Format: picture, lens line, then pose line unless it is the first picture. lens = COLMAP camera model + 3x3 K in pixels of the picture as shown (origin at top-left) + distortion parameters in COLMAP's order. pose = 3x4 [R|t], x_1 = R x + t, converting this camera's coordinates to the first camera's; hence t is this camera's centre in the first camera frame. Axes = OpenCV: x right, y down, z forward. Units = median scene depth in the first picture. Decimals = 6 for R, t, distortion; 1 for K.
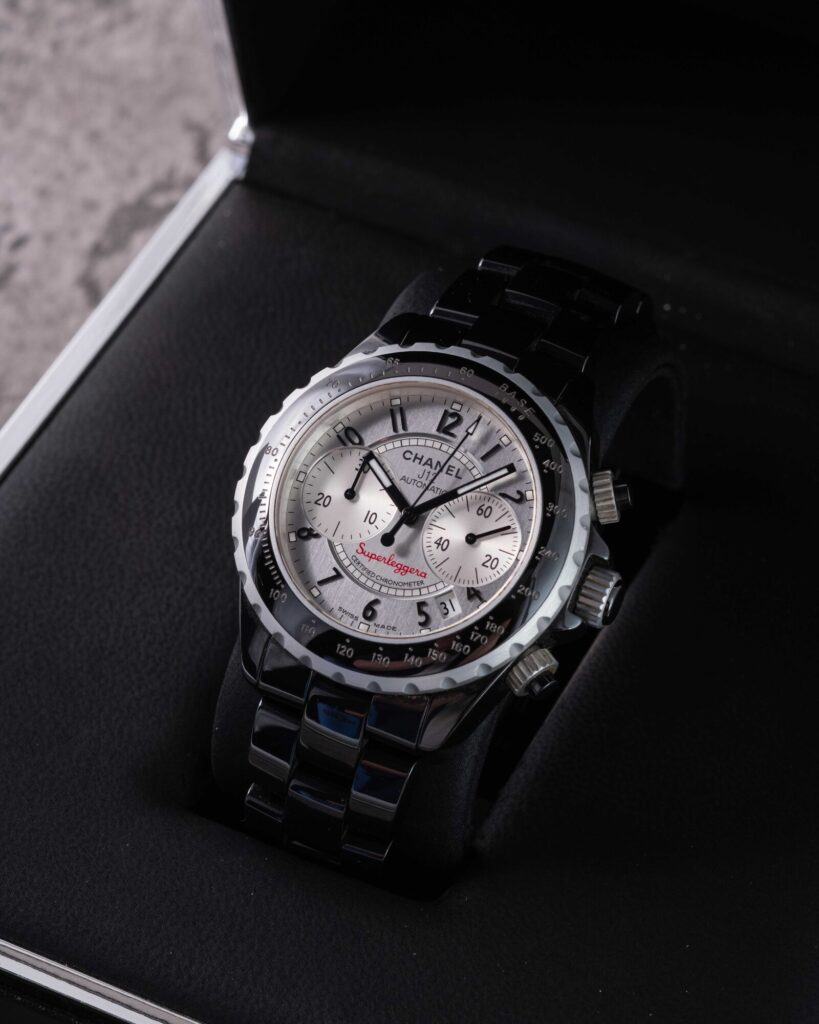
lens RADIAL K [[4425.1, 0, 408.6], [0, 4425.1, 503.9], [0, 0, 1]] dist [0.363945, 0.000000]
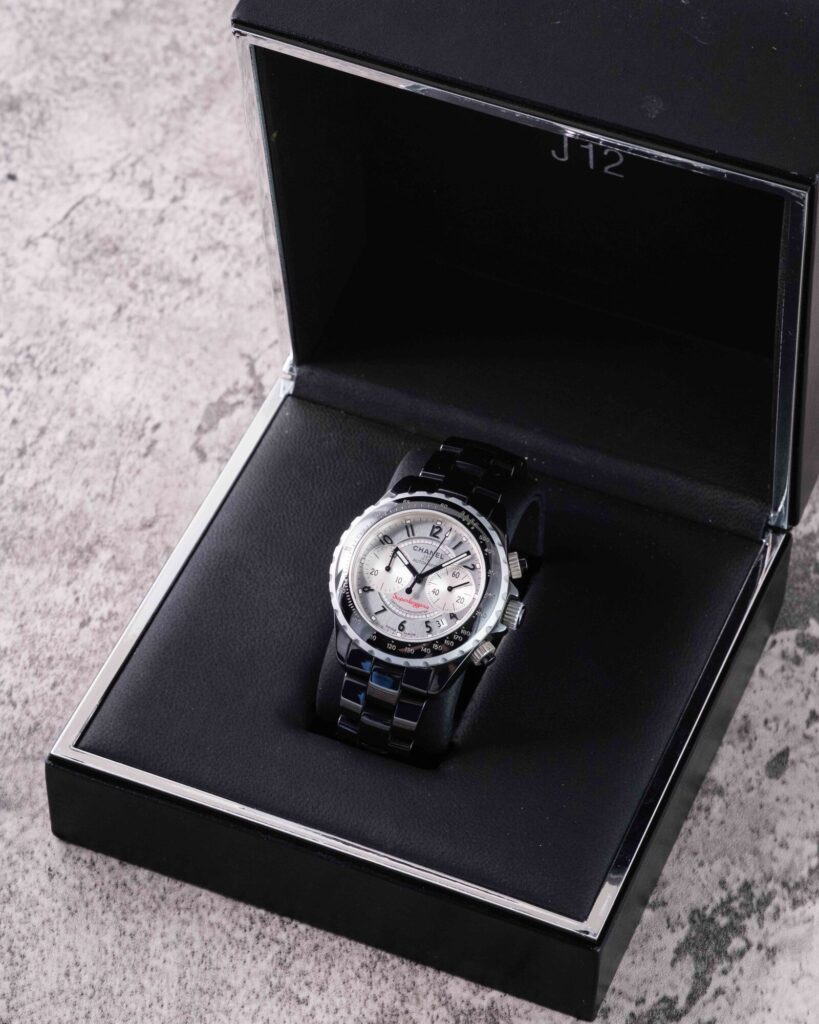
lens RADIAL K [[4425.1, 0, 410.1], [0, 4425.1, 517.5], [0, 0, 1]] dist [0.363945, 0.000000]
pose [[0.996322, -0.038606, 0.076497, -0.155077], [0.038053, 0.999238, 0.008673, -0.042199], [-0.076773, -0.005731, 0.997032, -0.997785]]
